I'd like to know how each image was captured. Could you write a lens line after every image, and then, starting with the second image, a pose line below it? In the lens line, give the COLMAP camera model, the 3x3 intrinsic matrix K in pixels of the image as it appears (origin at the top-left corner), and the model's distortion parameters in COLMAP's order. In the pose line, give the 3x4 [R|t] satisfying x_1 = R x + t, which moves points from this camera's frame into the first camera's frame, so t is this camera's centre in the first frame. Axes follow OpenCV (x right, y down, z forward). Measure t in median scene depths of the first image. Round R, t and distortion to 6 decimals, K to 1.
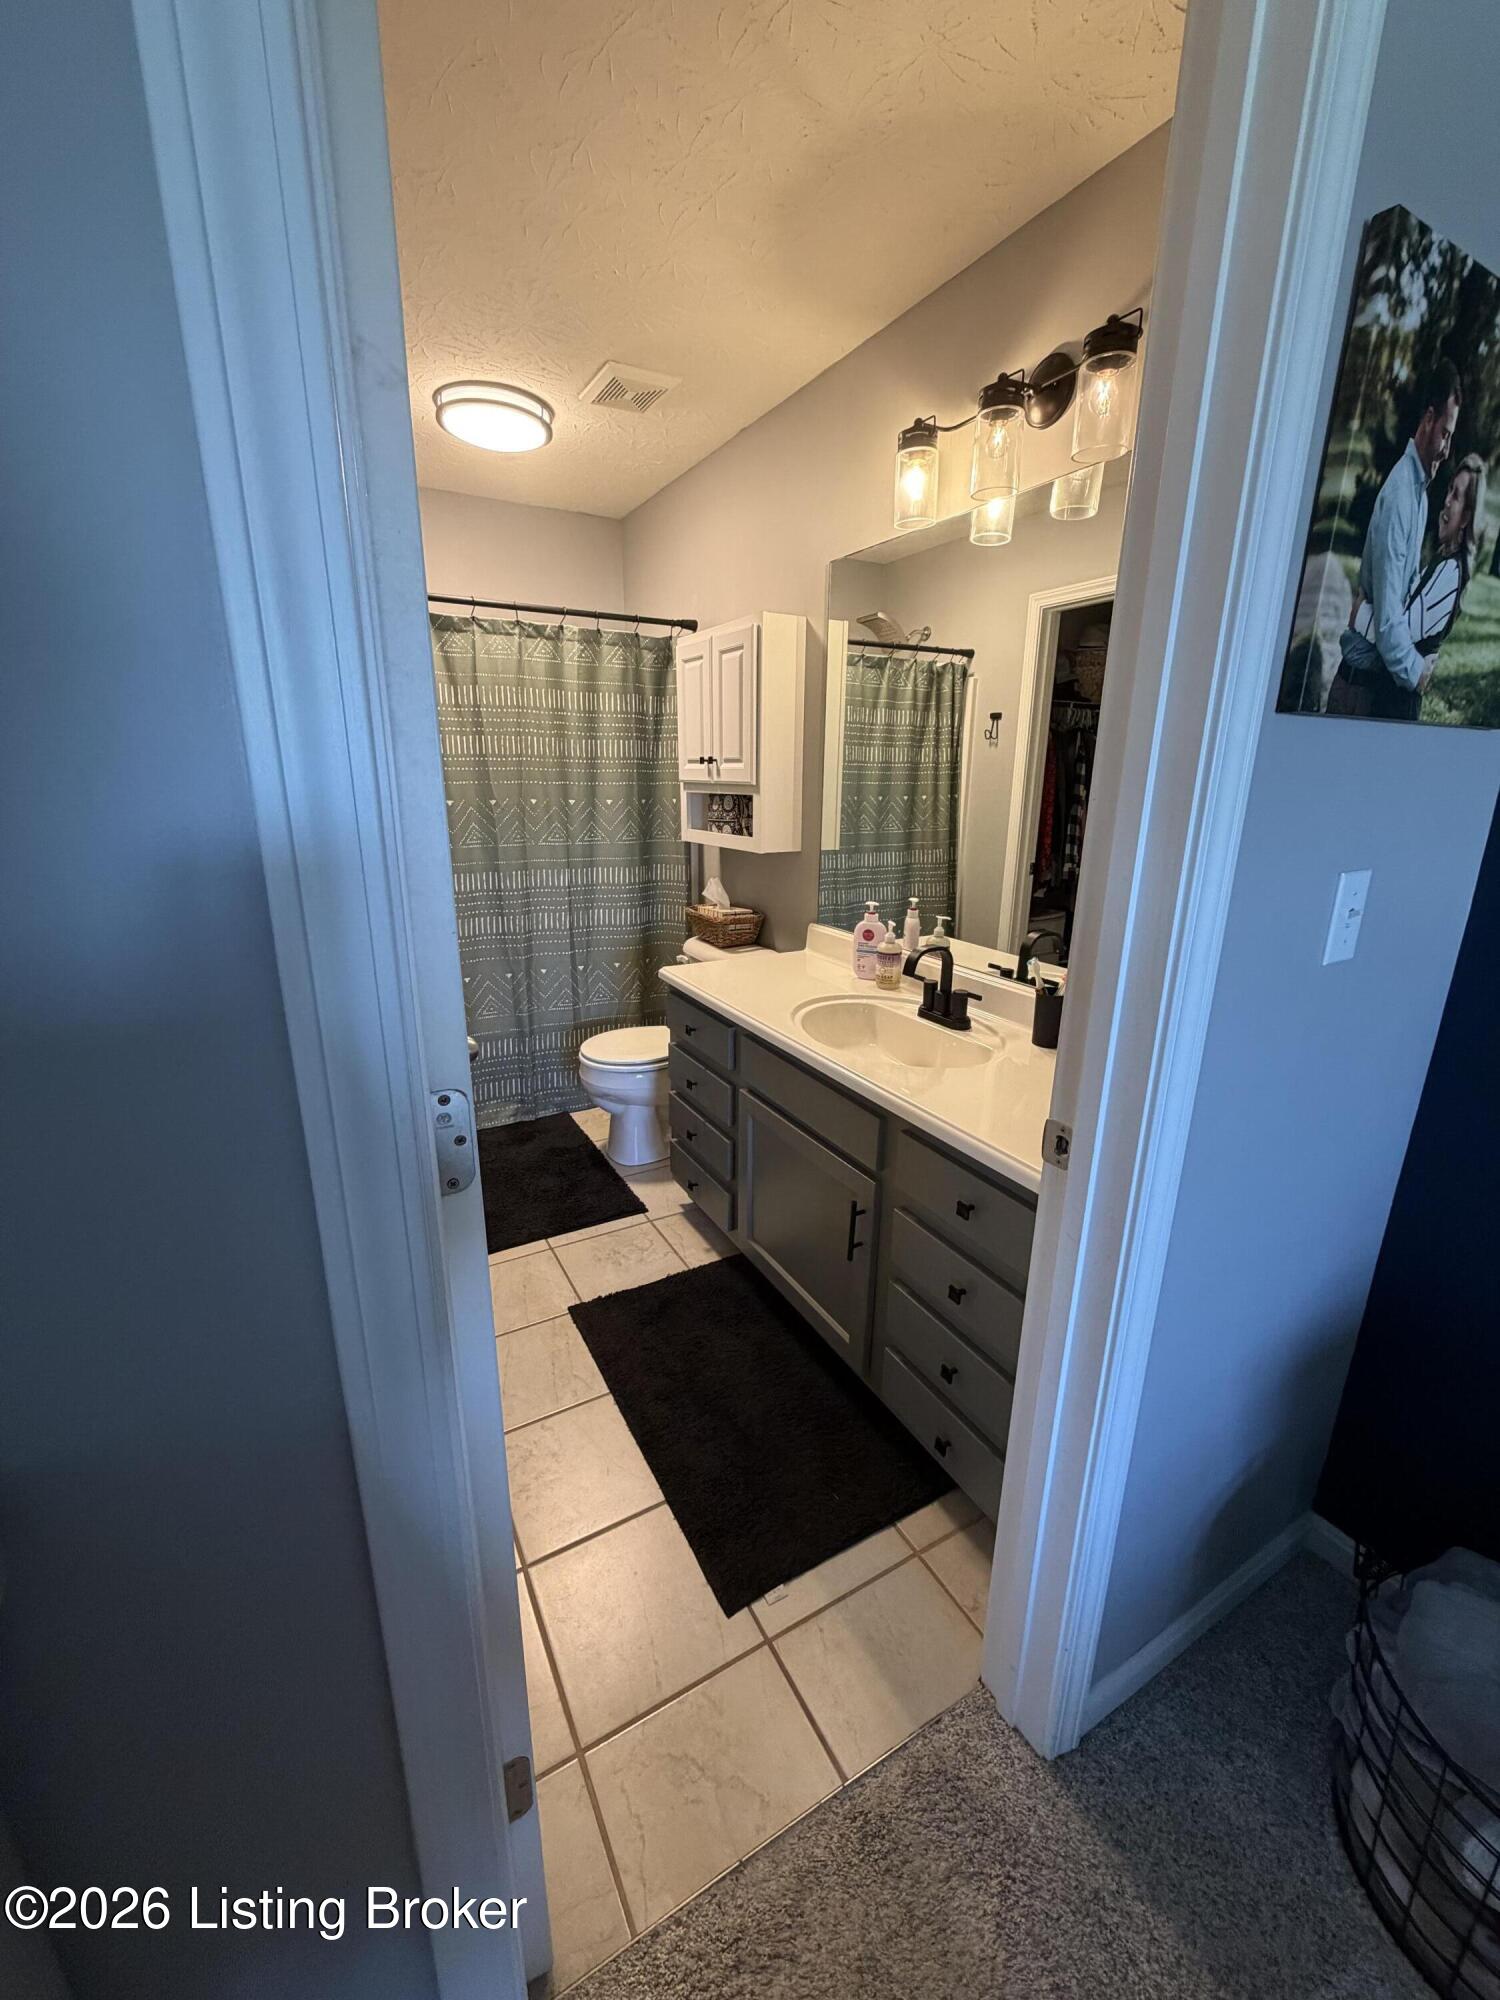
lens RADIAL K [[792.7, 0, 745.8], [0, 792.7, 999.3], [0, 0, 1]] dist [-0.001016, 0.000443]
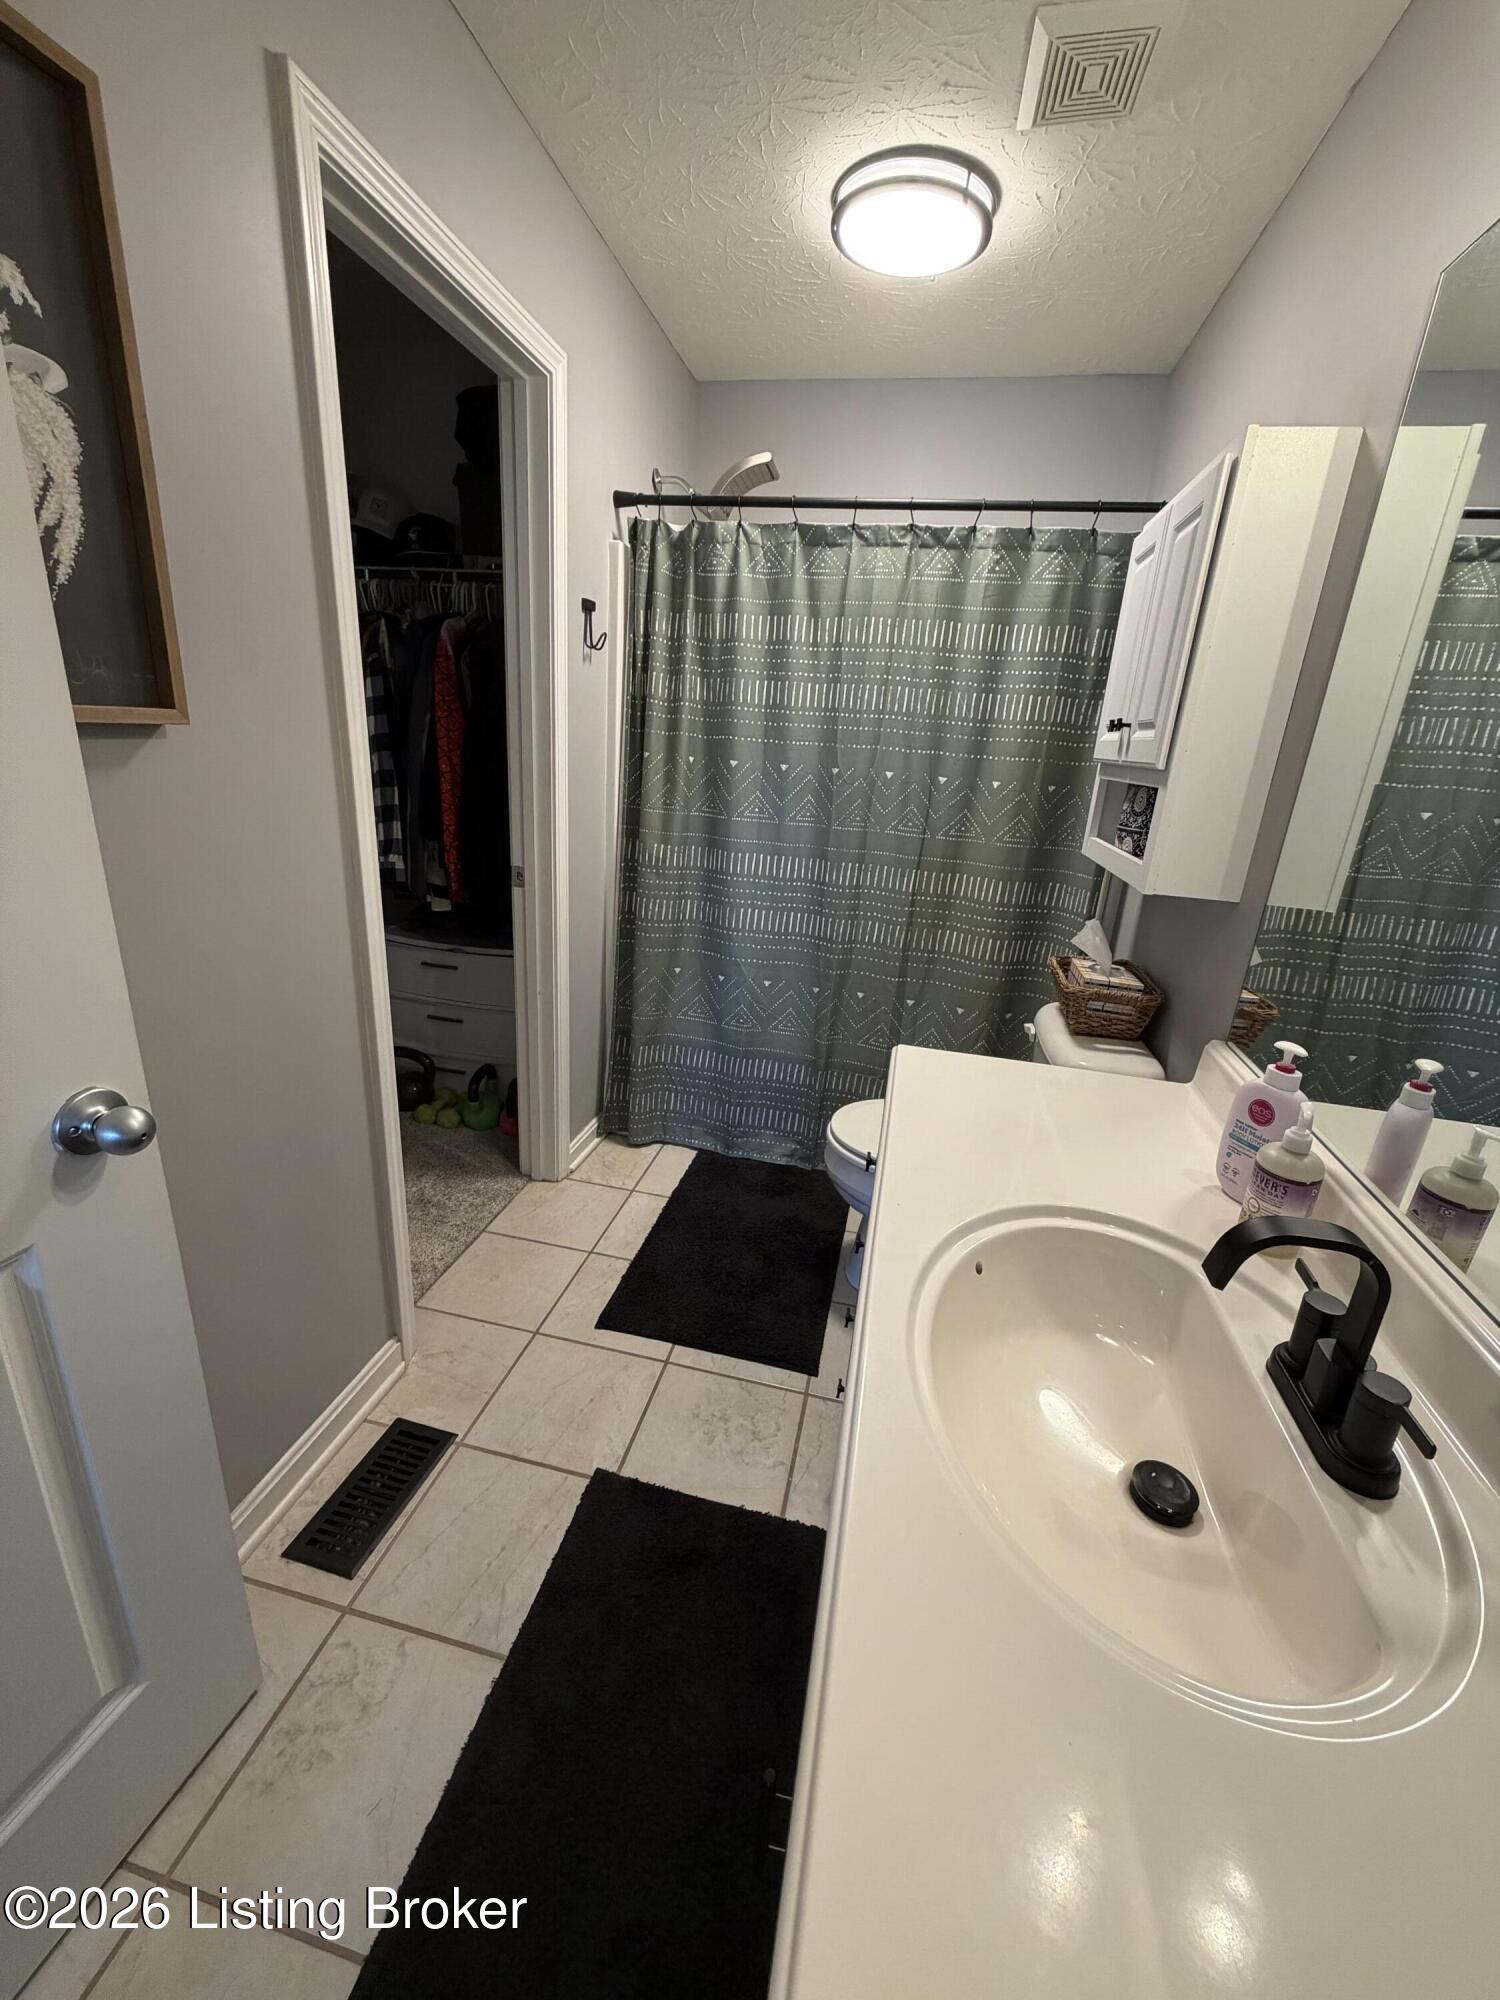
lens RADIAL K [[792.7, 0, 743.4], [0, 792.7, 998.9], [0, 0, 1]] dist [-0.001016, 0.000443]
pose [[0.744345, 0.251235, -0.618734, 0.150465], [-0.240327, 0.965232, 0.102814, -0.090541], [0.623052, 0.072169, 0.778844, 0.351519]]
